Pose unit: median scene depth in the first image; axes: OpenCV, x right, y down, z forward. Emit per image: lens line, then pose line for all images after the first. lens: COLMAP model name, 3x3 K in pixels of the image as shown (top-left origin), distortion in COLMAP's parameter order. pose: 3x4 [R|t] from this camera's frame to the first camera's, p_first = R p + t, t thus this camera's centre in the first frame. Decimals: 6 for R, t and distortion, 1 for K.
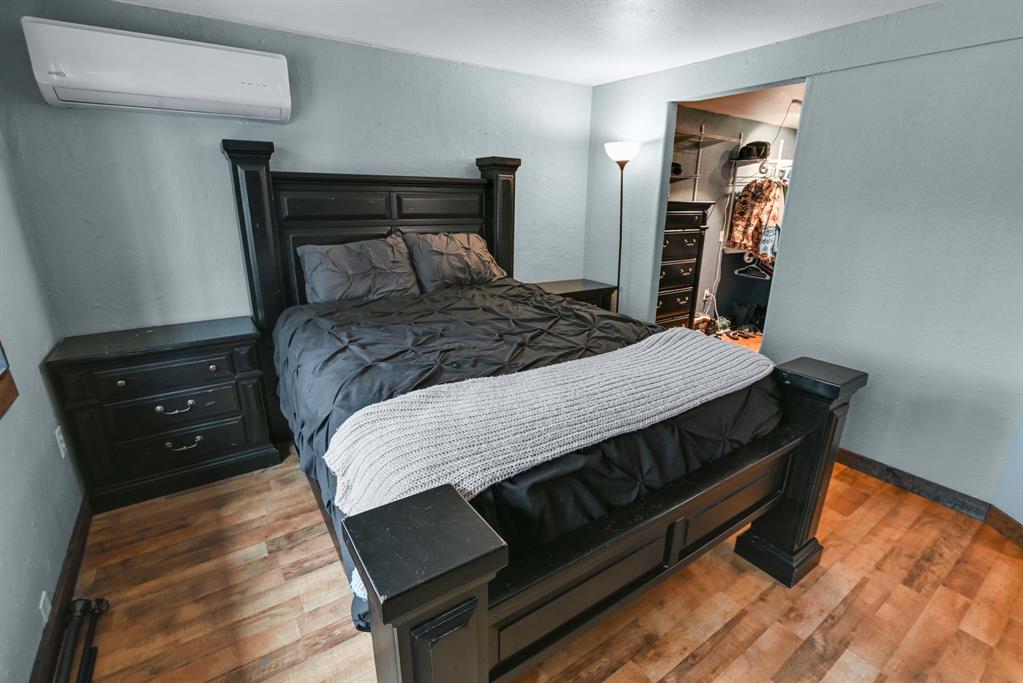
lens RADIAL K [[467.5, 0, 511.5], [0, 467.5, 341.5], [0, 0, 1]] dist [-0.014614, 0.000210]
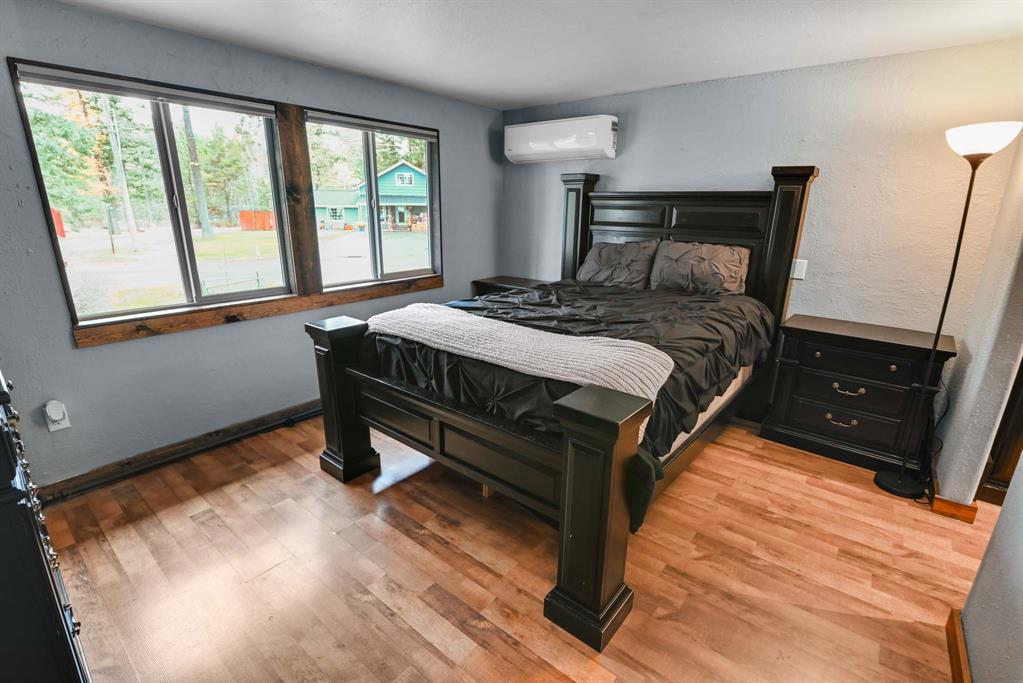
lens RADIAL K [[467.5, 0, 511.5], [0, 467.5, 341.5], [0, 0, 1]] dist [-0.014614, 0.000210]
pose [[0.279922, 0.255862, -0.925299, 1.132577], [-0.291043, 0.941088, 0.172182, -0.115670], [0.914843, 0.221104, 0.337898, 0.428801]]
